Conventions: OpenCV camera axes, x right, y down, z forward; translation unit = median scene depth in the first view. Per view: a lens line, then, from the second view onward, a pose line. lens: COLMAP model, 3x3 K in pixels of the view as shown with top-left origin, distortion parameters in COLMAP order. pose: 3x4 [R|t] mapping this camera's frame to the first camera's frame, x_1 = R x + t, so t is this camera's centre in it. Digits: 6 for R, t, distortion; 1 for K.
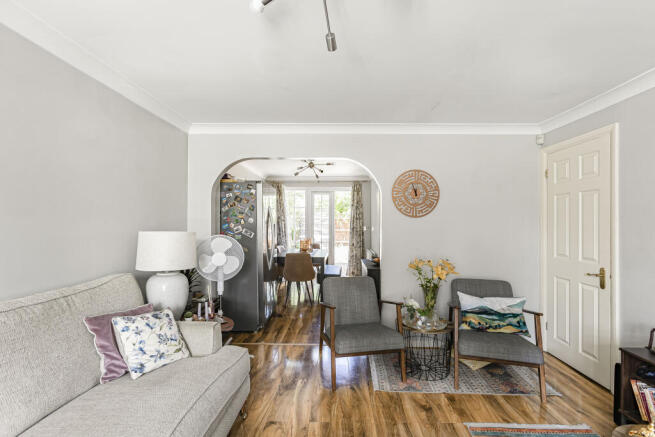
lens RADIAL K [[305.7, 0, 329.5], [0, 305.7, 219.6], [0, 0, 1]] dist [-0.011013, 0.009542]
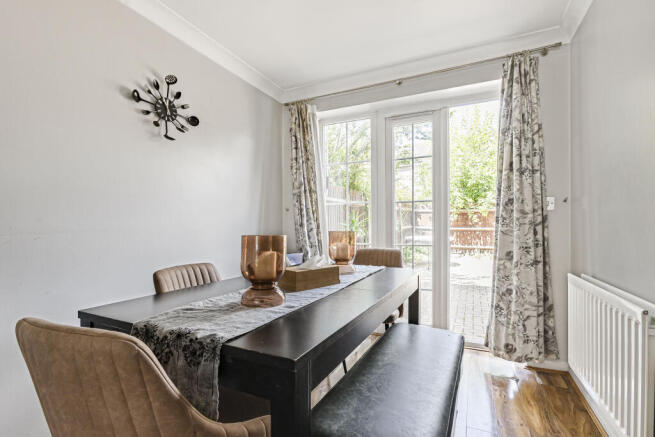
lens RADIAL K [[305.7, 0, 326.8], [0, 305.7, 222.8], [0, 0, 1]] dist [-0.011013, 0.009542]
pose [[0.895348, -0.011738, -0.445212, 0.117212], [0.010137, 0.999931, -0.005978, 0.113996], [0.445252, 0.000839, 0.895405, 1.488780]]
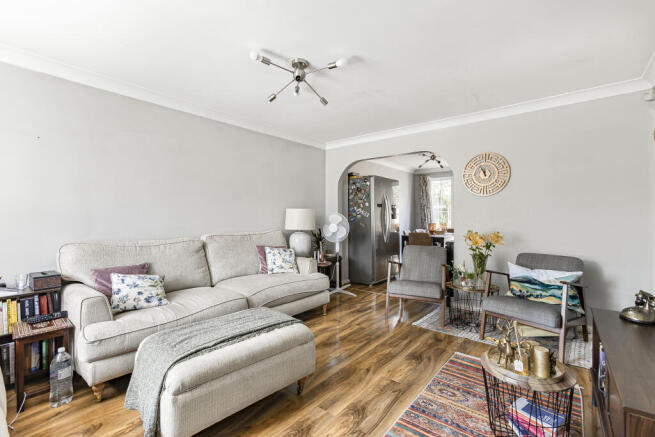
lens RADIAL K [[305.7, 0, 329.5], [0, 305.7, 217.4], [0, 0, 1]] dist [-0.011013, 0.009542]
pose [[0.775938, -0.004838, -0.630790, 0.639292], [0.008009, 0.999966, 0.002183, 0.075091], [0.630758, -0.006746, 0.775950, -0.242161]]
